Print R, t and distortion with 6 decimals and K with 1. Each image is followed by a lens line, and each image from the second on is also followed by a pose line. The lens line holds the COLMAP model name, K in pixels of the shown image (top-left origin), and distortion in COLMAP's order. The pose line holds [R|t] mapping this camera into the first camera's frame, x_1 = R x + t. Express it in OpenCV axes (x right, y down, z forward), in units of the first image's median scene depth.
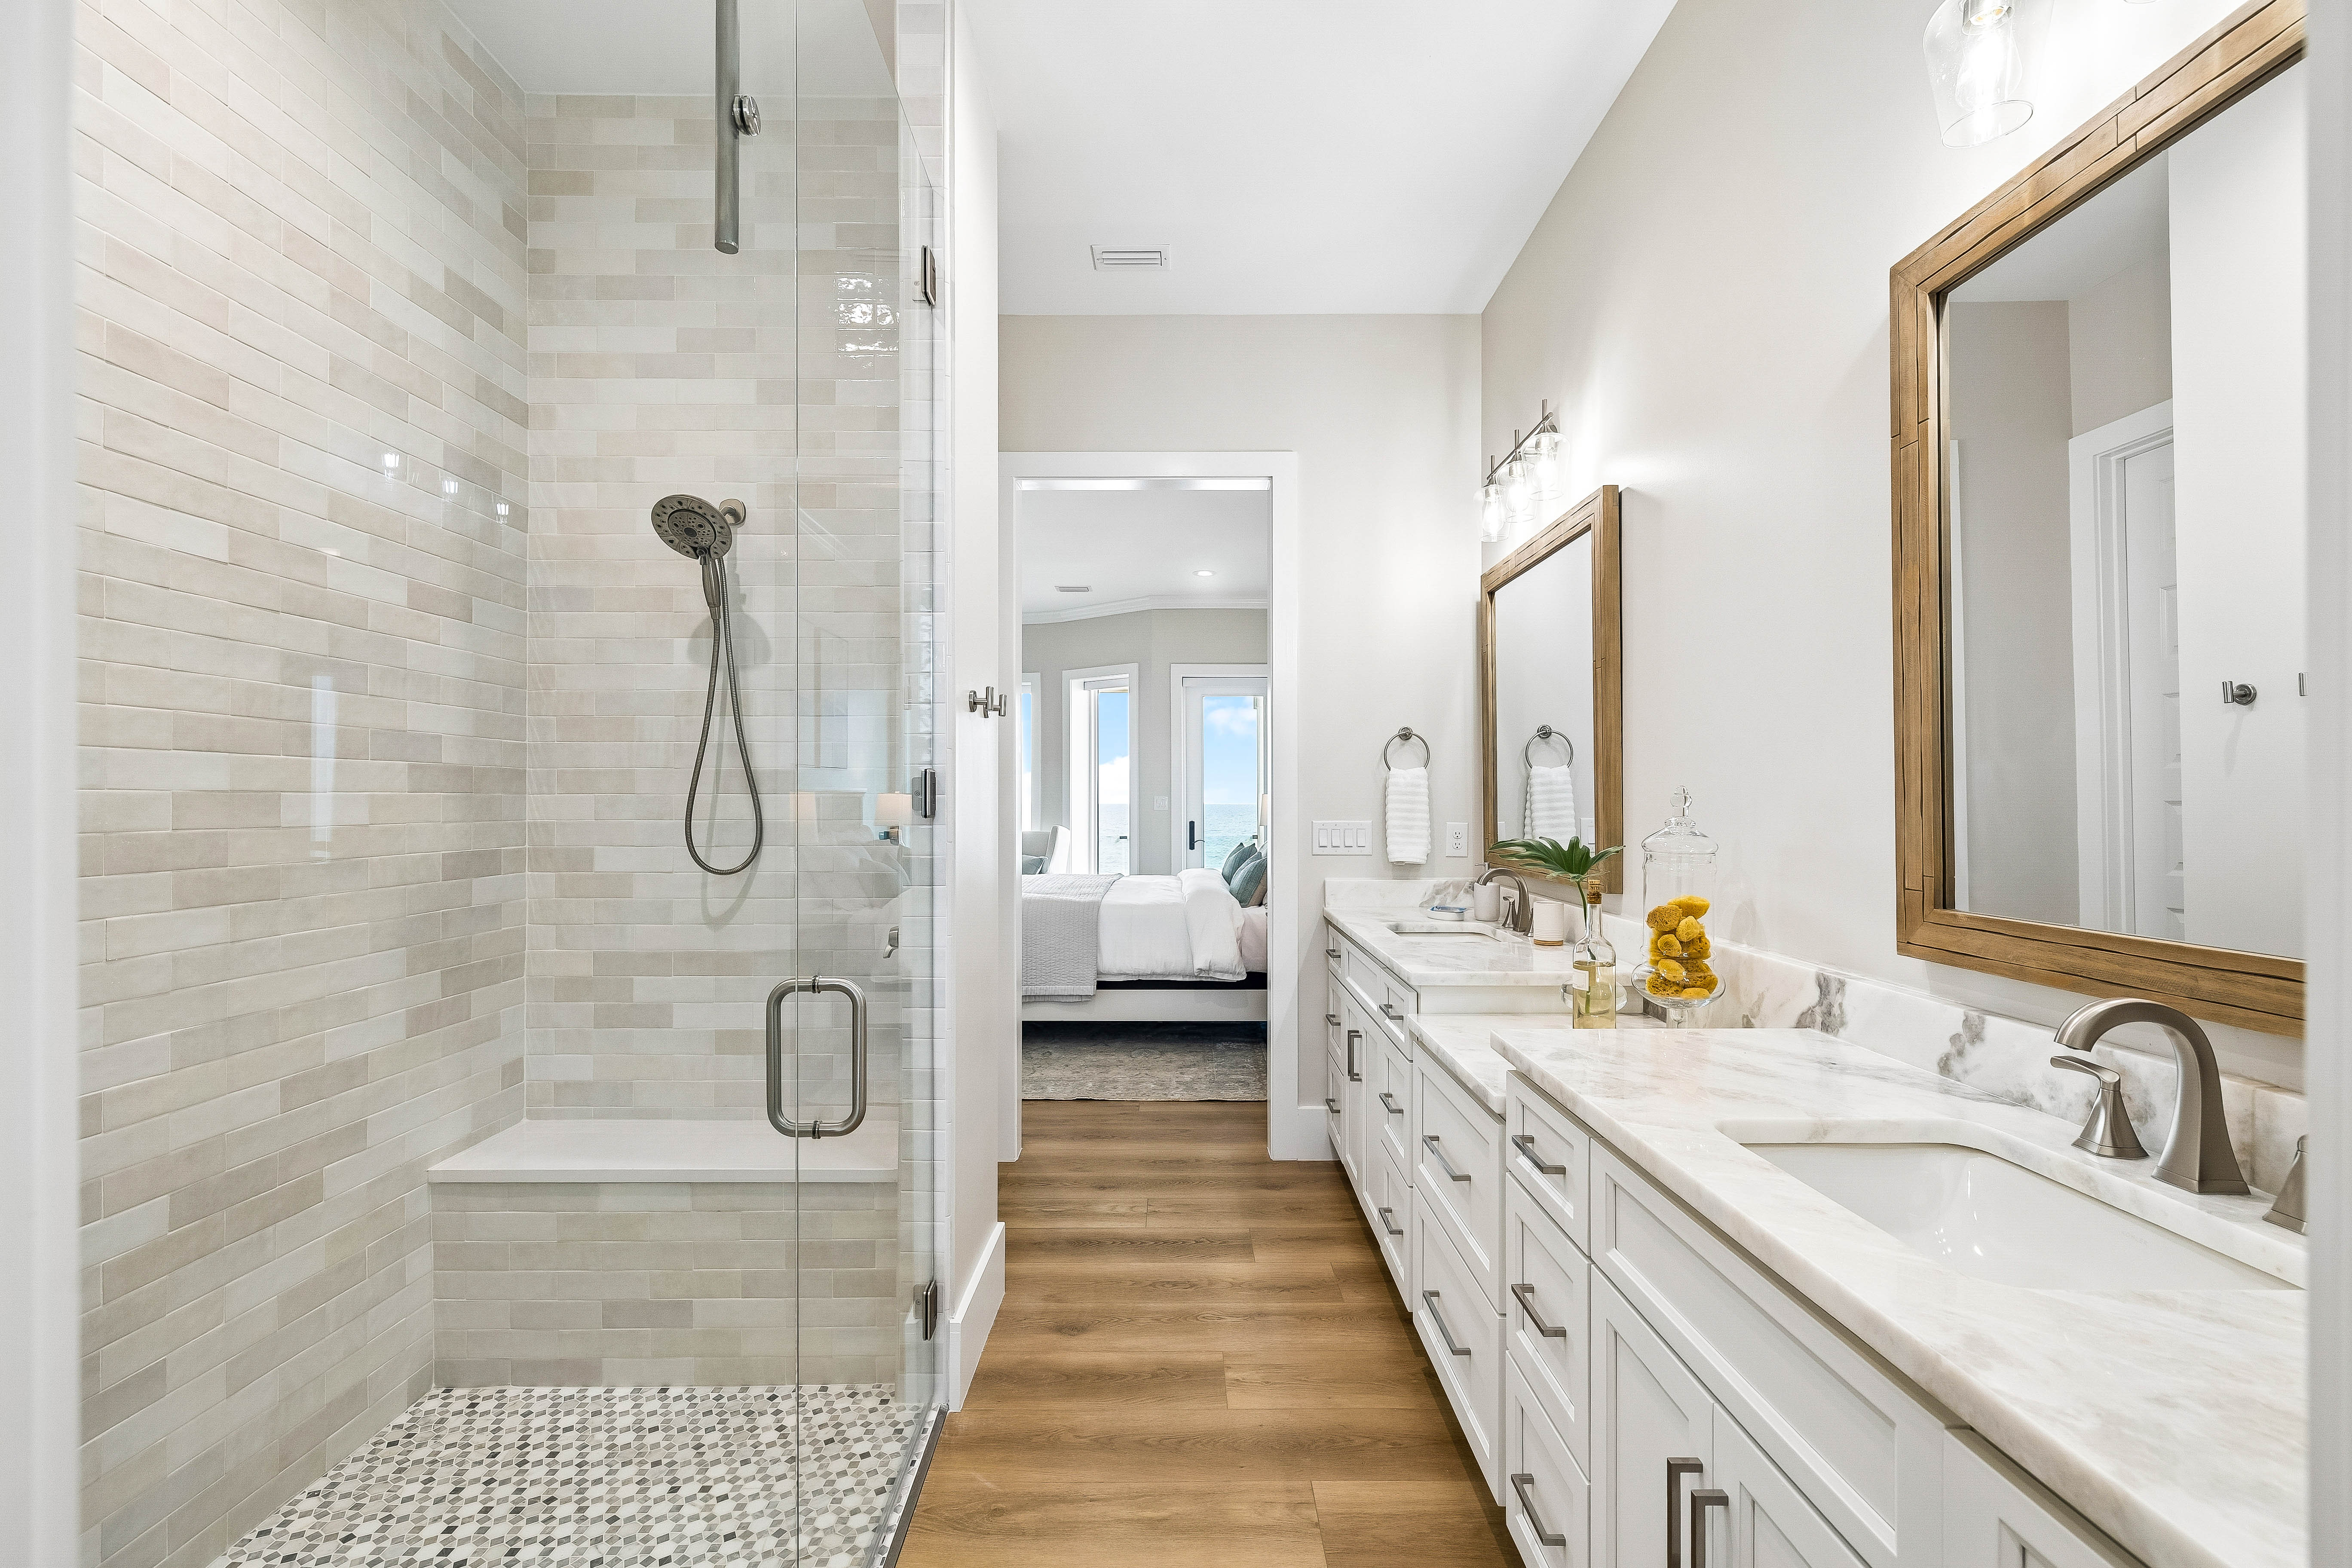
lens RADIAL K [[987.1, 0, 1160.6], [0, 987.1, 787.1], [0, 0, 1]] dist [-0.000170, 0.000200]
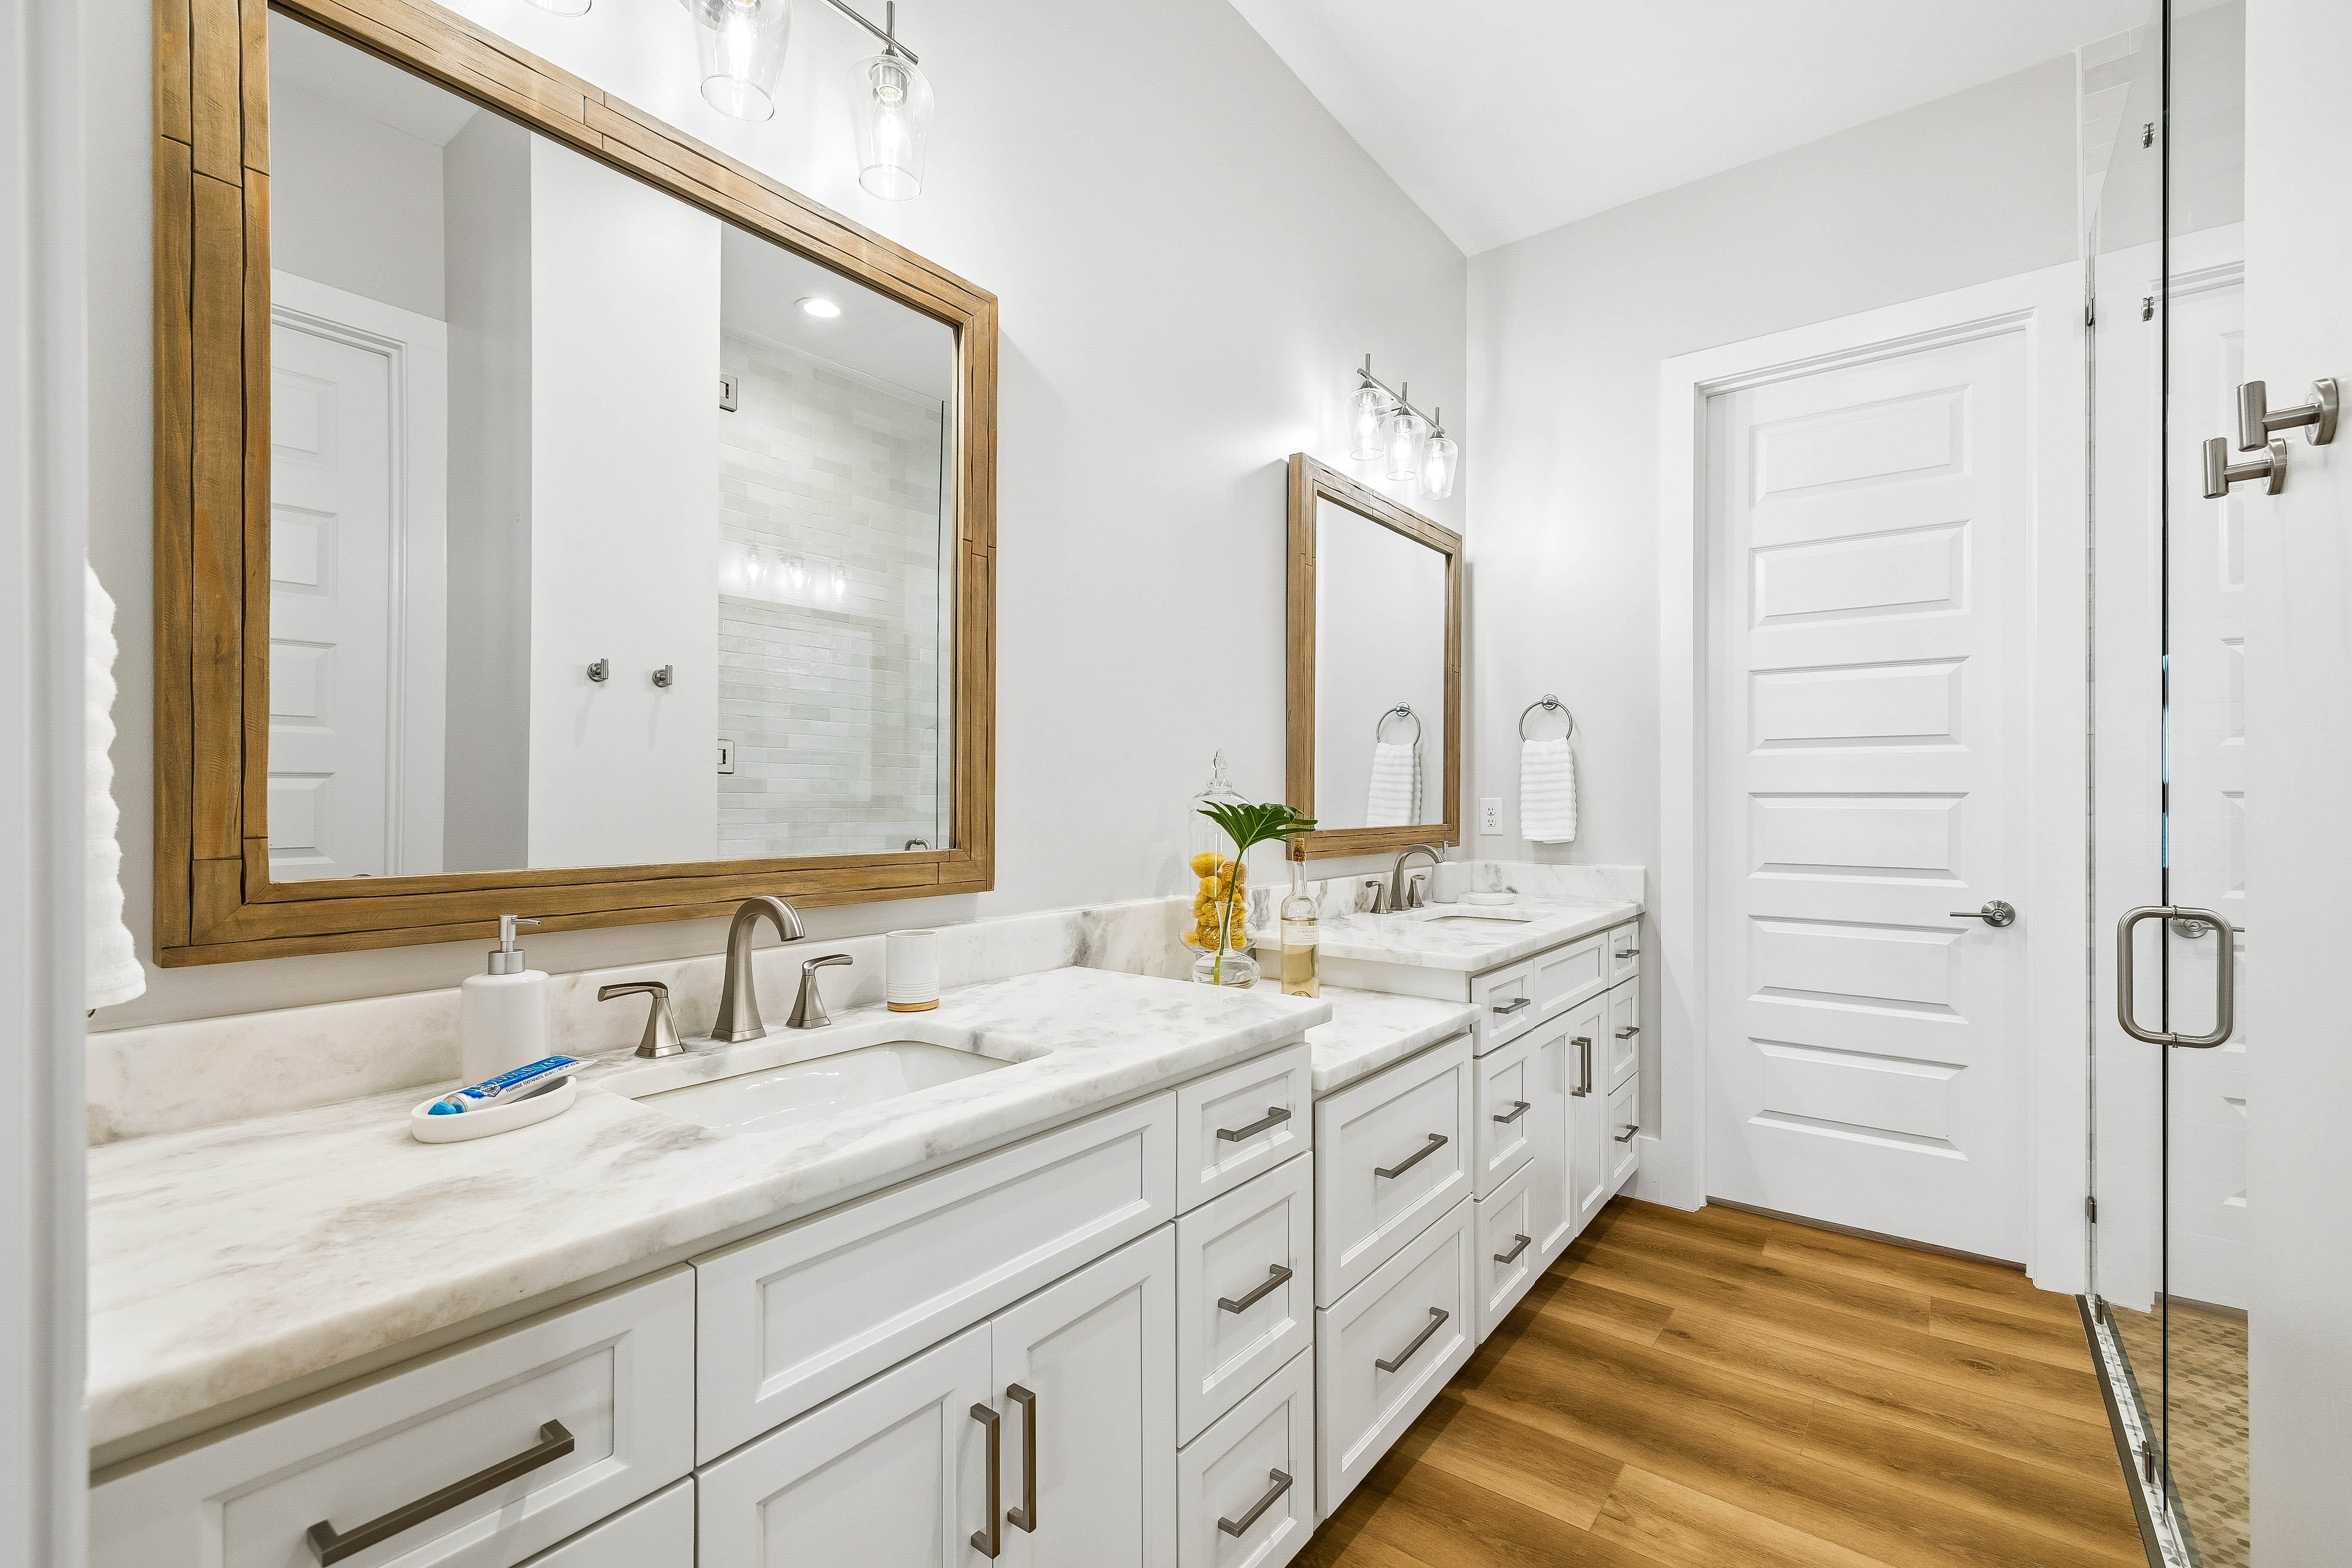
lens RADIAL K [[987.1, 0, 1160.6], [0, 987.1, 787.1], [0, 0, 1]] dist [-0.000170, 0.000200]
pose [[-0.764856, 0.005299, 0.644179, -0.144741], [-0.007607, 0.999822, -0.017257, 0.067482], [-0.644156, -0.018099, -0.764680, 2.226509]]
